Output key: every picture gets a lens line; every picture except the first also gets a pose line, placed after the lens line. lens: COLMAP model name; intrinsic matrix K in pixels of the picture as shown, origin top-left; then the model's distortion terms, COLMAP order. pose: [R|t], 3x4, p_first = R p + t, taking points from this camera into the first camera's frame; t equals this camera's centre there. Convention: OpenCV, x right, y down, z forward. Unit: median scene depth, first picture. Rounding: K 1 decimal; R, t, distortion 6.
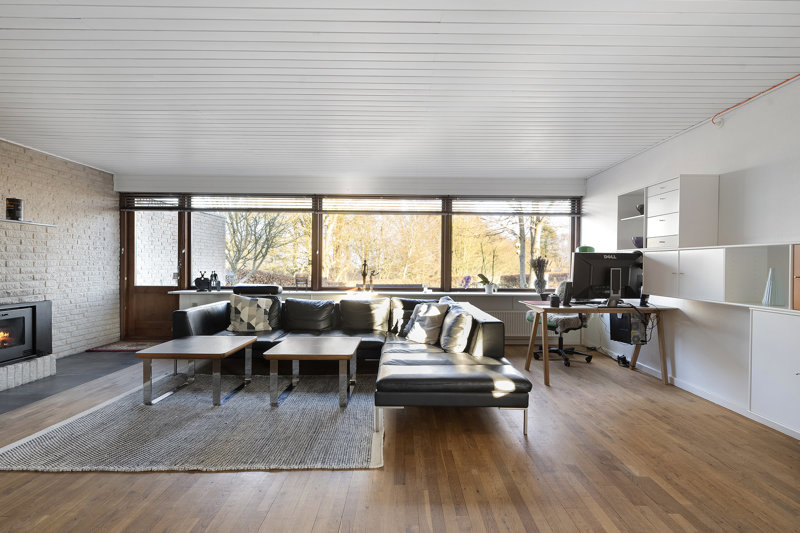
lens RADIAL K [[368.0, 0, 397.7], [0, 368.0, 269.2], [0, 0, 1]] dist [-0.001189, 0.001692]
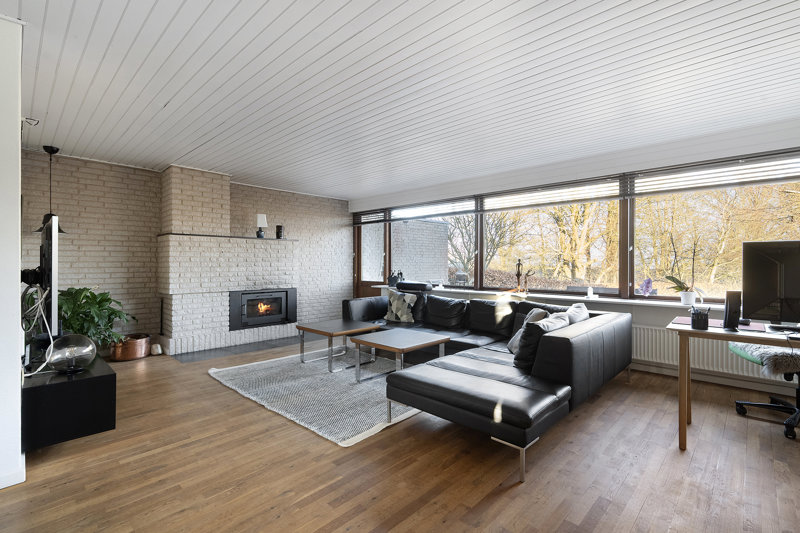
lens RADIAL K [[368.0, 0, 397.2], [0, 368.0, 264.5], [0, 0, 1]] dist [-0.001189, 0.001692]
pose [[0.720965, -0.005056, -0.692953, 0.389697], [-0.003208, 0.999938, -0.010634, -0.000360], [0.692964, 0.009890, 0.720904, 0.141761]]
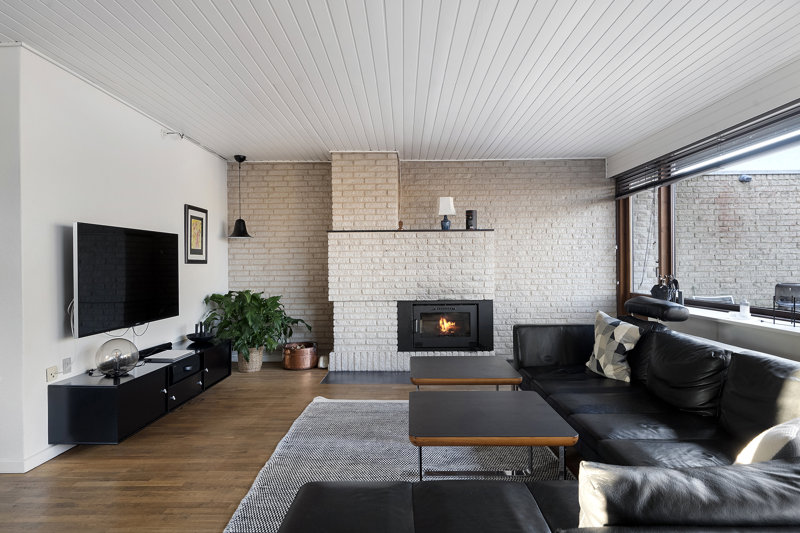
lens RADIAL K [[466.0, 0, 398.8], [0, 466.0, 266.8], [0, 0, 1]] dist [0.002473, -0.002306]
pose [[-0.013257, -0.004481, -0.999902, 0.348799], [-0.002910, 0.999986, -0.004442, -0.004759], [0.999908, 0.002851, -0.013270, 0.638607]]
